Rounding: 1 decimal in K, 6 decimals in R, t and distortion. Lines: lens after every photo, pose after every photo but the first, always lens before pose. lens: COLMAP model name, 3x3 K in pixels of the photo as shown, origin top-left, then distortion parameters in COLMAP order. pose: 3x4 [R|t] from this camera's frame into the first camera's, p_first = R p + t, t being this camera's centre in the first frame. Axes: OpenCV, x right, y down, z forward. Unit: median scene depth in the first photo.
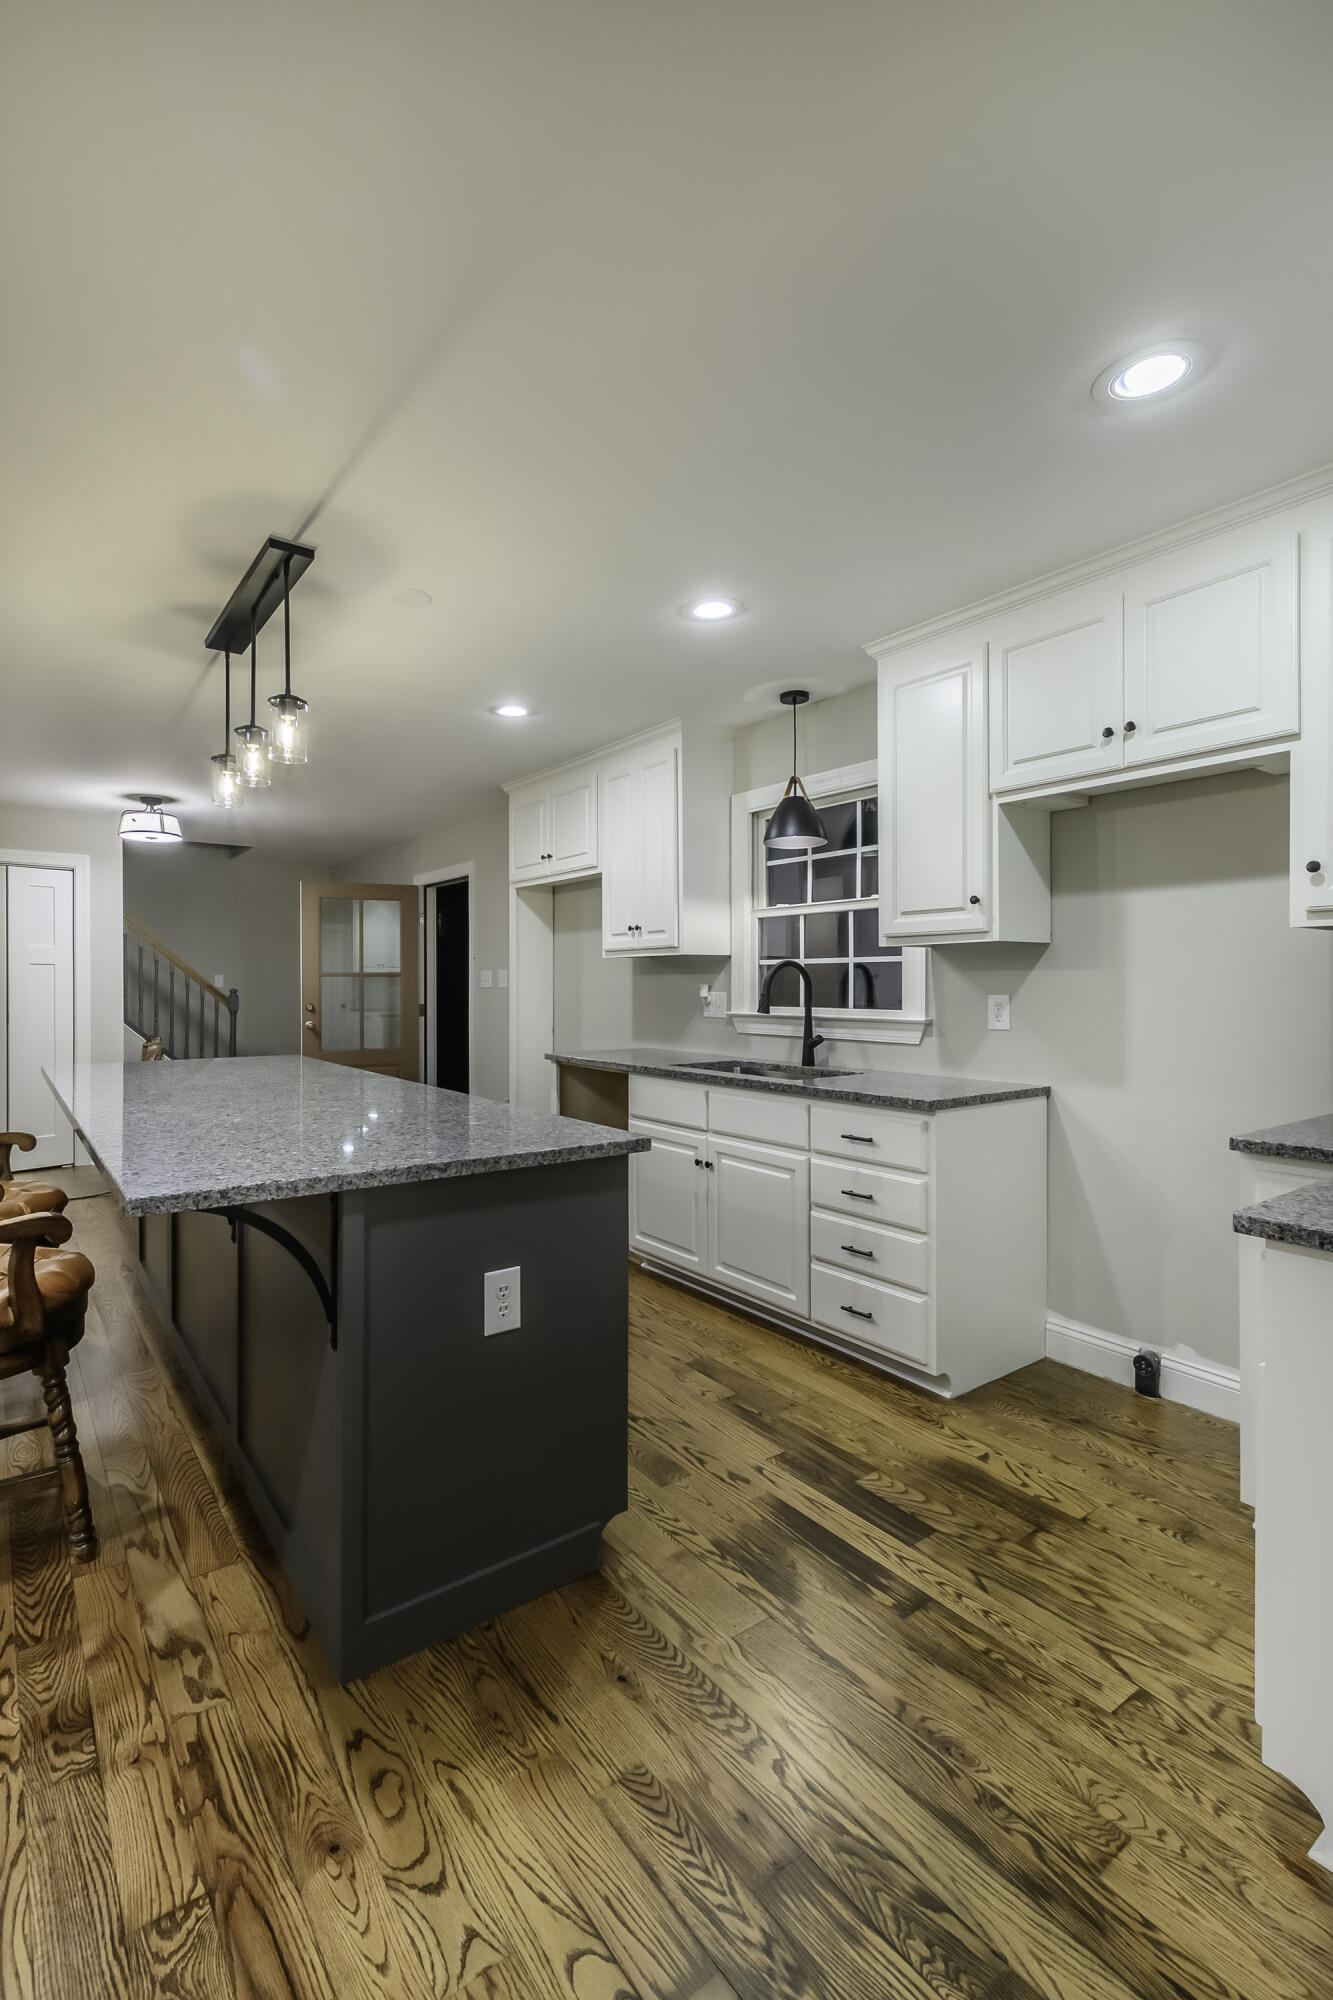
lens RADIAL K [[912.1, 0, 608.6], [0, 912.1, 988.7], [0, 0, 1]] dist [0.010433, 0.000258]
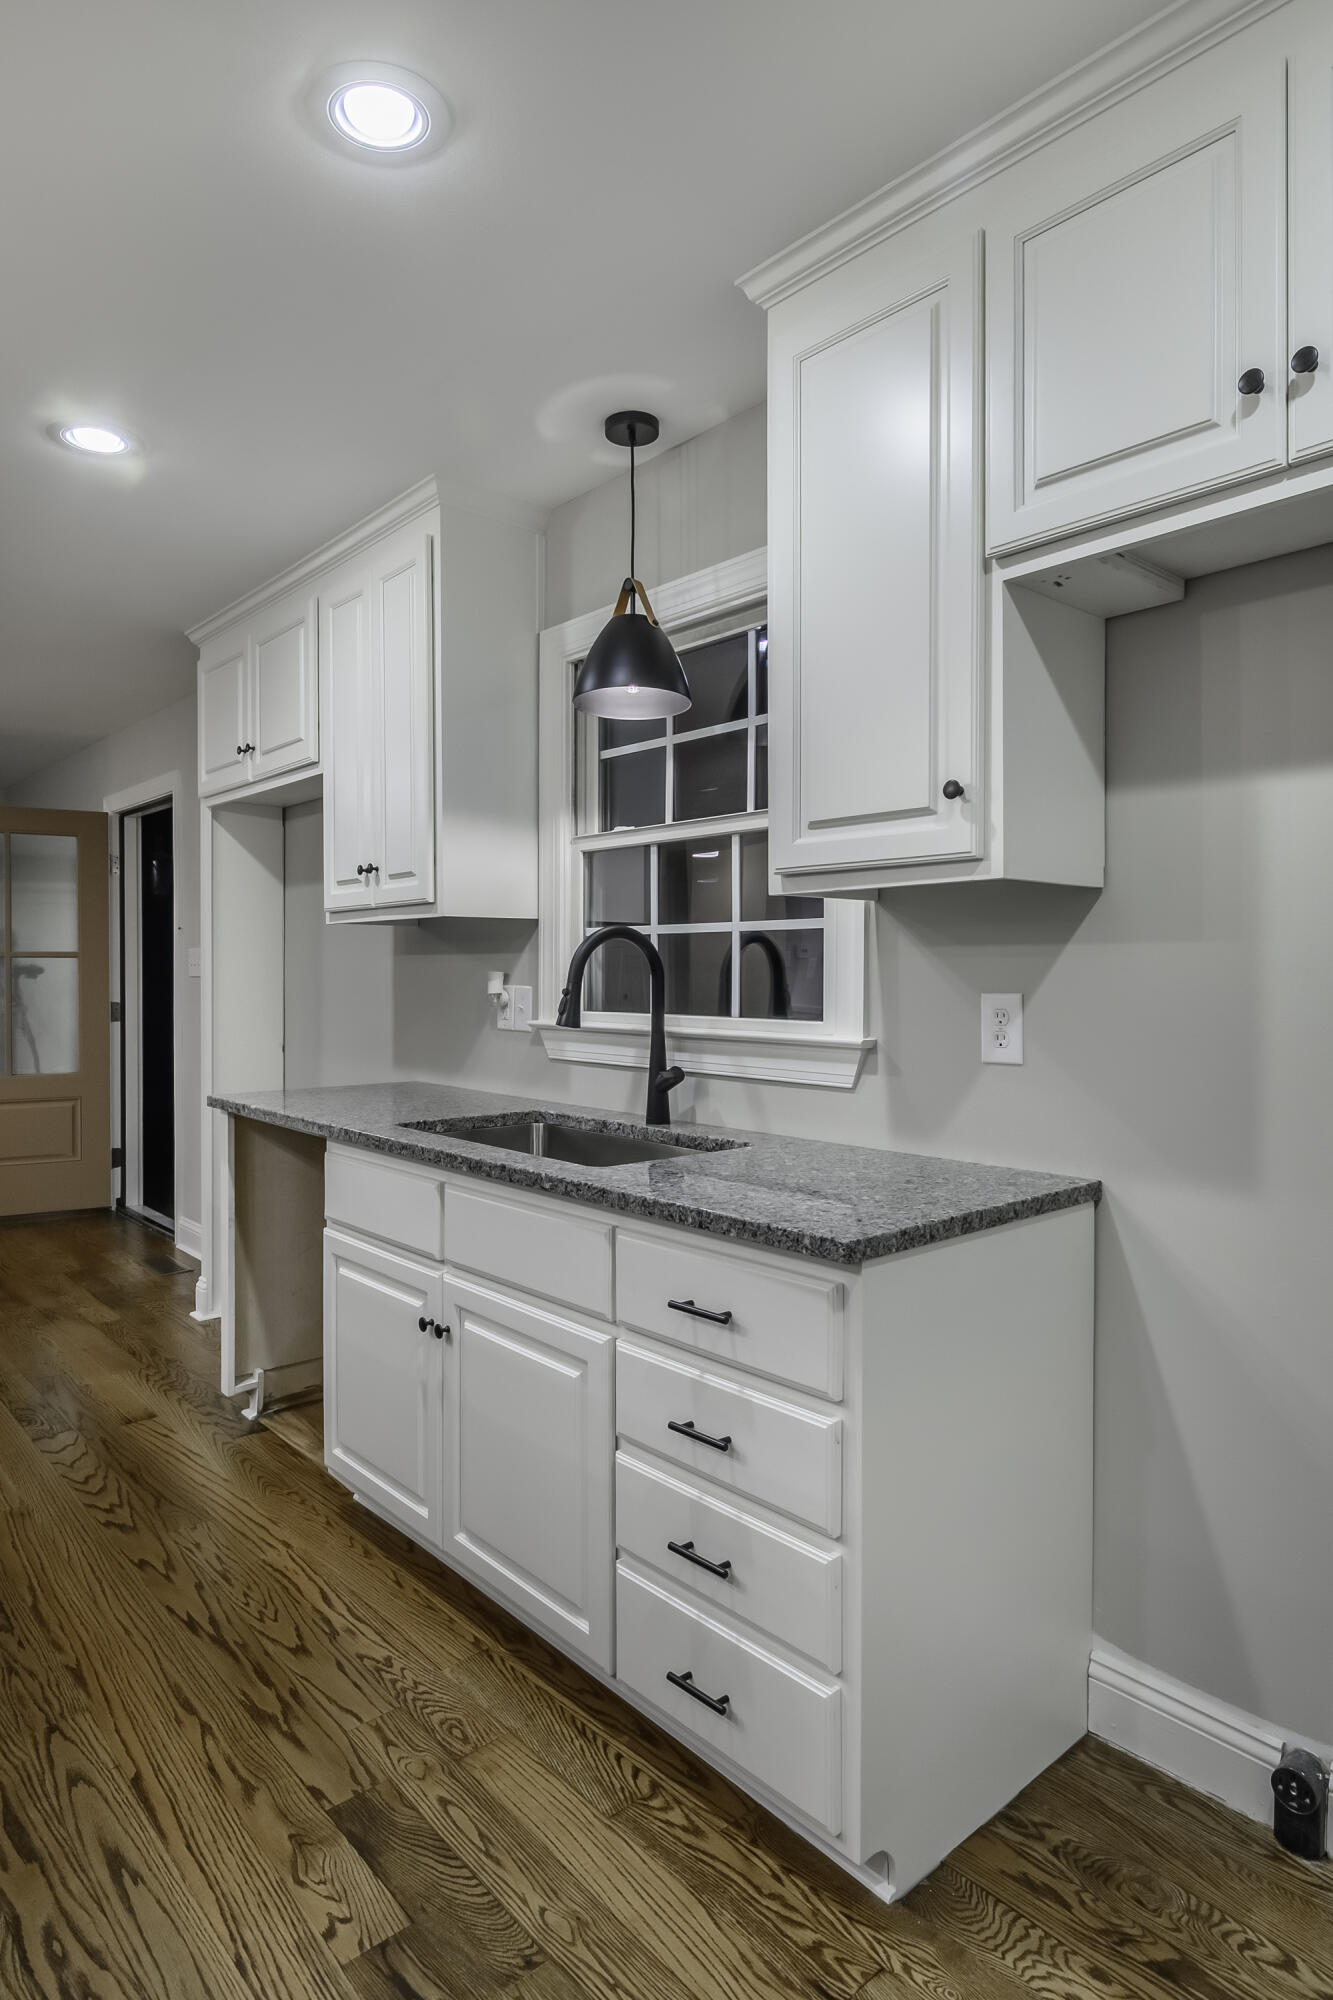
lens RADIAL K [[1151.7, 0, 643.9], [0, 1151.7, 987.9], [0, 0, 1]] dist [0.001814, -0.002279]
pose [[0.994248, 0.002133, 0.107080, 0.152148], [-0.002976, 0.999966, 0.007713, -0.000574], [-0.107060, -0.007987, 0.994221, 0.363298]]
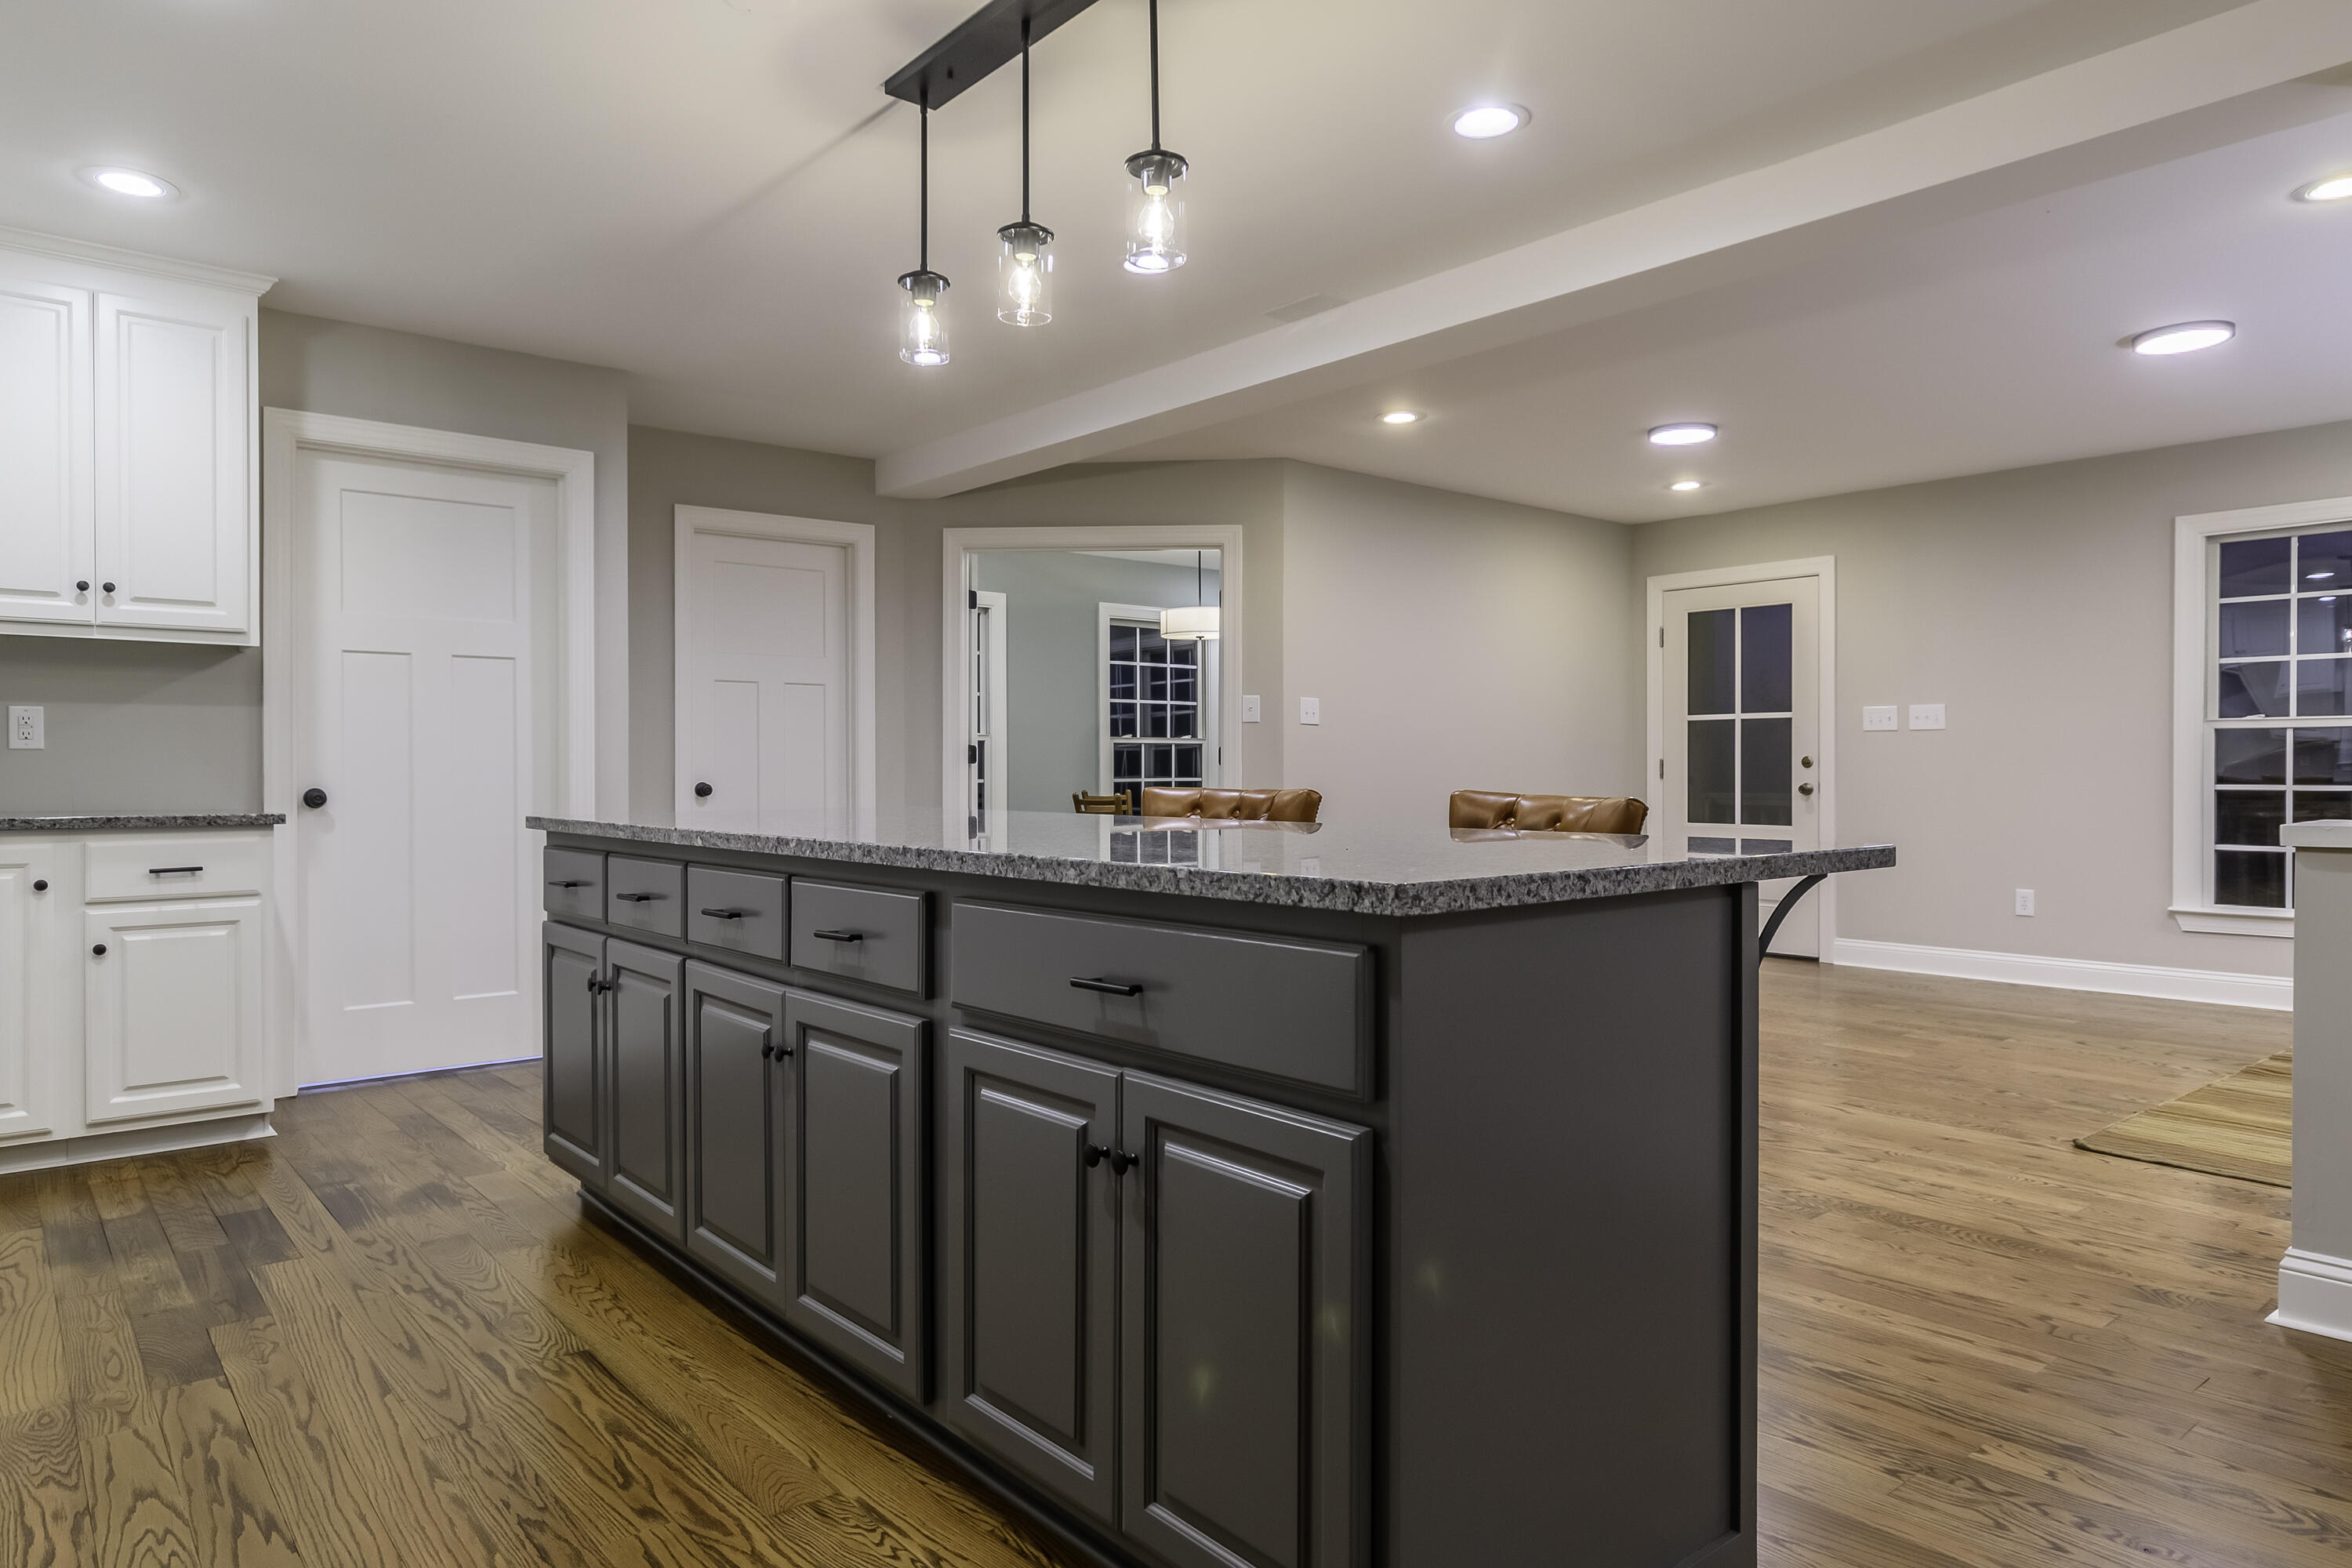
lens RADIAL K [[1434.6, 0, 1176.0], [0, 1434.6, 784.0], [0, 0, 1]] dist [0.002257, -0.000523]
pose [[-0.995482, 0.003022, -0.094898, -0.324061], [0.001521, 0.999873, 0.015885, 0.056414], [0.094934, 0.015669, -0.995360, 1.597692]]
